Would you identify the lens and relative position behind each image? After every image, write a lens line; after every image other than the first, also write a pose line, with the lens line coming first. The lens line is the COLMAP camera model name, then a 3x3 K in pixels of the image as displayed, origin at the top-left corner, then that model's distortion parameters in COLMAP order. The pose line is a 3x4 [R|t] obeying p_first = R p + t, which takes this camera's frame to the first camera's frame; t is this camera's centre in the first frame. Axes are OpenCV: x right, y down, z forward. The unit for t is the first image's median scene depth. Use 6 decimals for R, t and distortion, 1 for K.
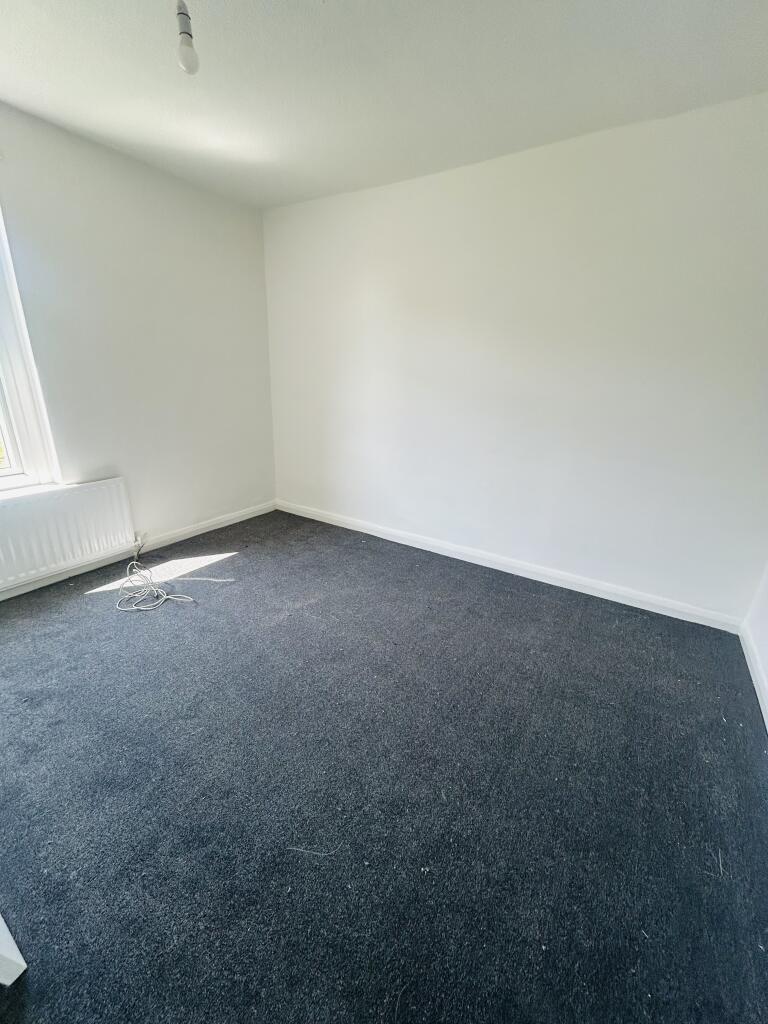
lens RADIAL K [[412.3, 0, 384.0], [0, 412.3, 512.0], [0, 0, 1]] dist [-0.001564, 0.000591]
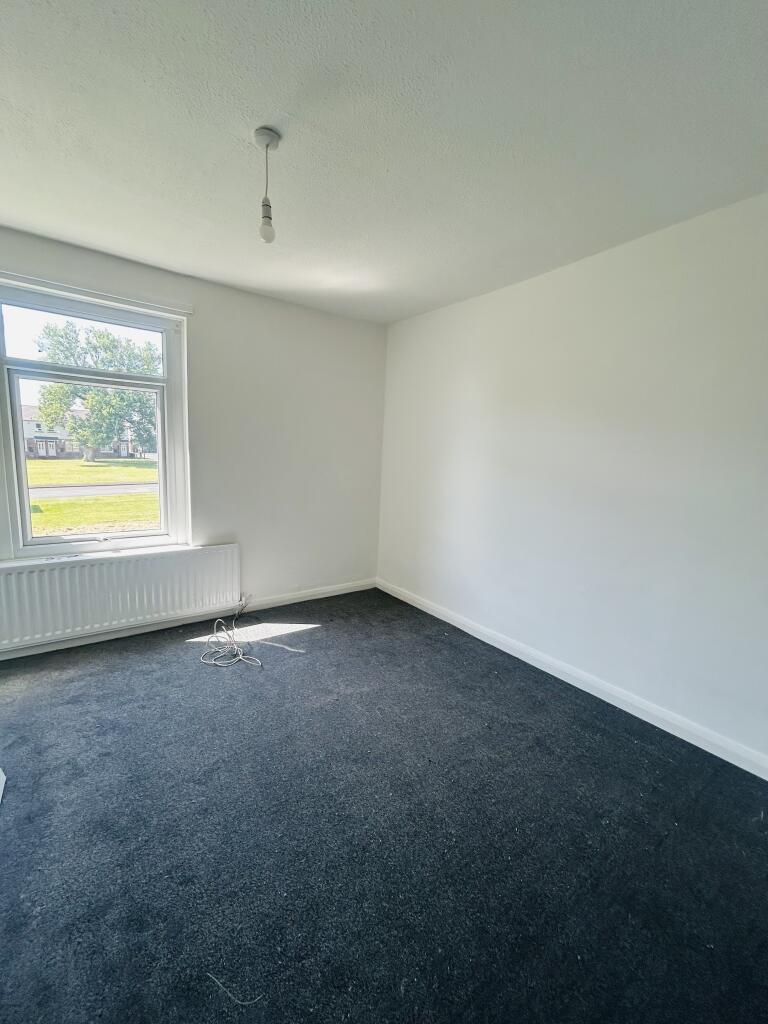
lens RADIAL K [[412.3, 0, 384.0], [0, 412.3, 512.0], [0, 0, 1]] dist [-0.001564, 0.000591]
pose [[0.932790, 0.058061, -0.355713, 0.178104], [-0.126209, 0.977070, -0.171480, -0.026845], [0.337600, 0.204849, 0.918729, 0.047852]]
